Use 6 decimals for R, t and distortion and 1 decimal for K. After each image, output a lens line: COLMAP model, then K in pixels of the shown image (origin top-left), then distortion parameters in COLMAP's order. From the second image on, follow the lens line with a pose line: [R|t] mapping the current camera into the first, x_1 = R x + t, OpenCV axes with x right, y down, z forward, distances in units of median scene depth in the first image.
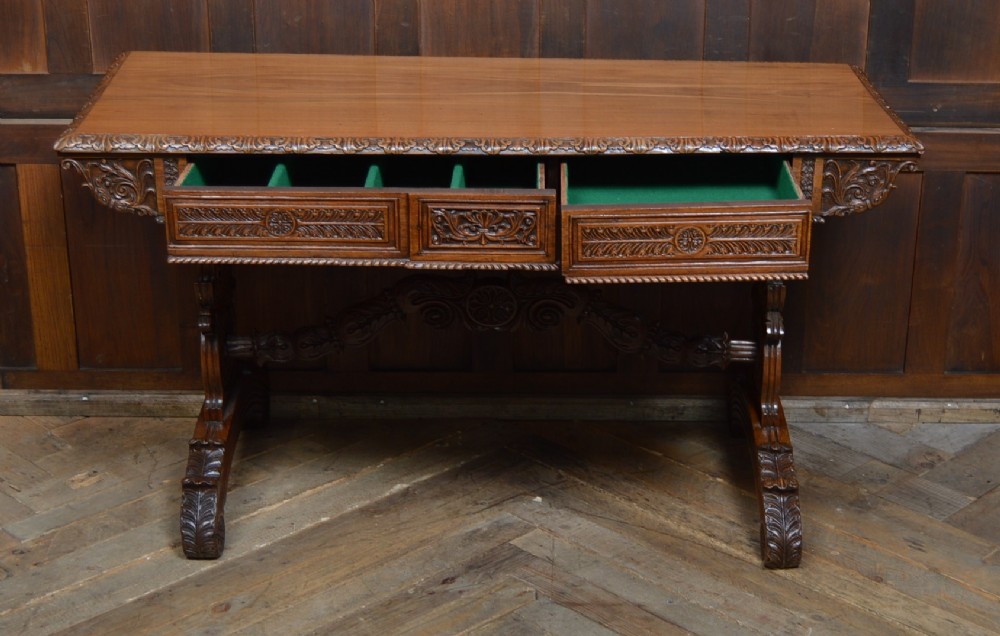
lens RADIAL K [[1731.5, 0, 548.3], [0, 1731.5, 384.8], [0, 0, 1]] dist [-0.091918, 0.081411]
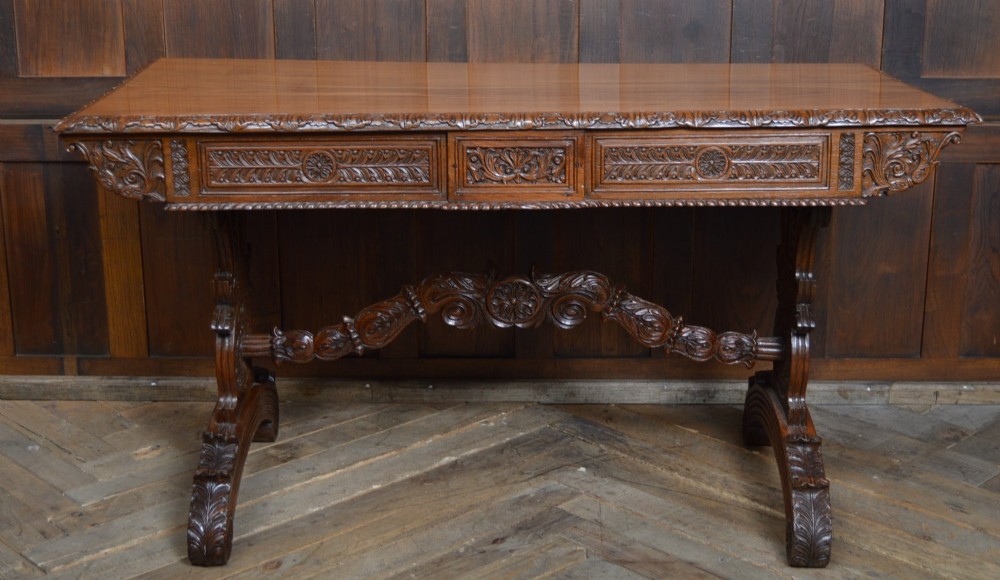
lens RADIAL K [[1349.9, 0, 505.3], [0, 1349.9, 278.0], [0, 0, 1]] dist [-0.081399, 0.032799]
pose [[0.999459, -0.007412, -0.032046, -0.025119], [0.002930, 0.990466, -0.137727, 0.063346], [0.032761, 0.137559, 0.989952, 0.185393]]
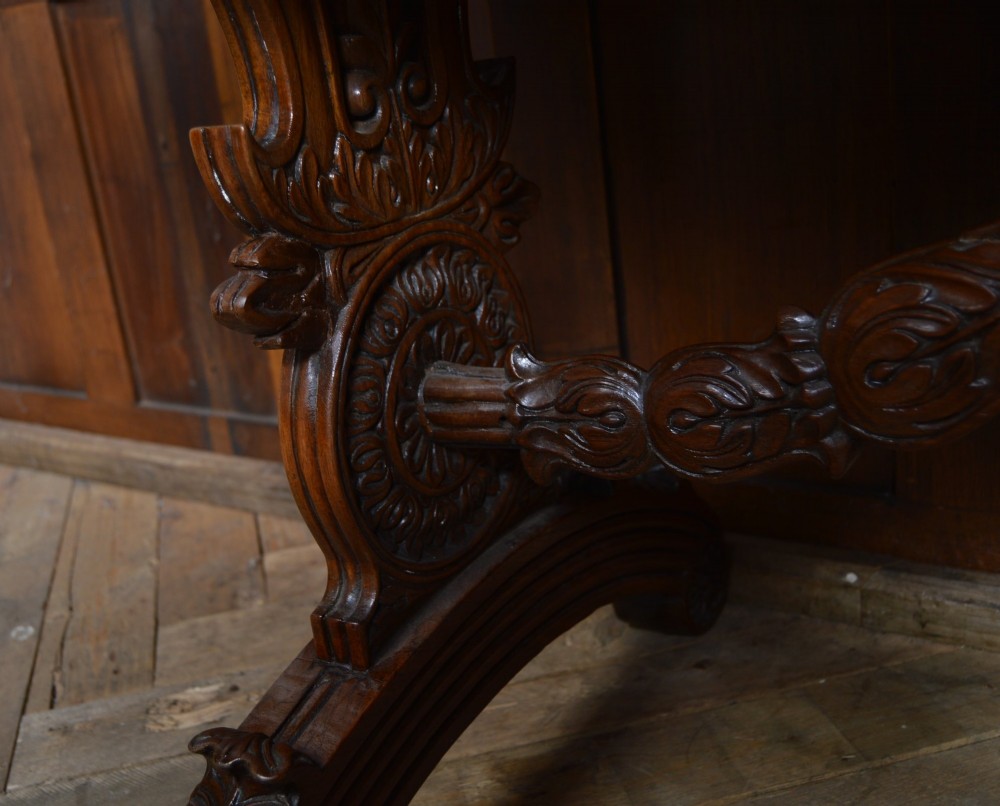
lens RADIAL K [[1208.5, 0, 427.2], [0, 1208.5, 402.0], [0, 0, 1]] dist [-0.031159, -0.019399]
pose [[0.809389, 0.076769, -0.582233, -0.068595], [-0.092490, 0.995710, 0.002714, -0.021561], [0.579944, 0.051654, 0.813017, 0.805671]]
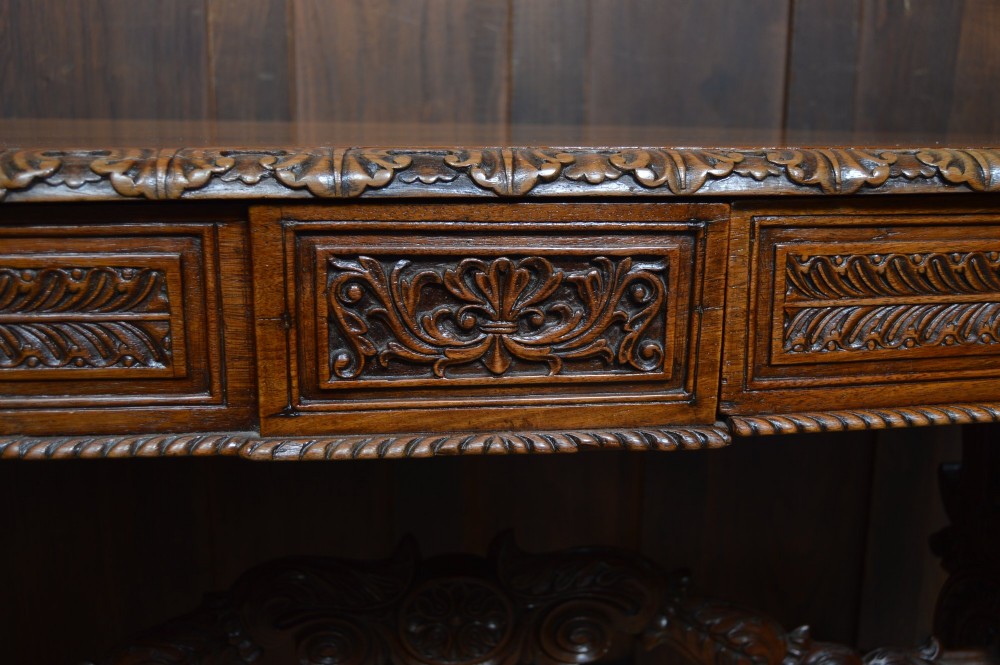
lens RADIAL K [[1002.7, 0, 507.0], [0, 1002.7, 329.4], [0, 0, 1]] dist [-0.073384, -0.004258]
pose [[0.994385, -0.029041, 0.101756, -0.041358], [0.047573, 0.981635, -0.184741, -0.067808], [-0.094523, 0.188544, 0.977505, 0.698936]]
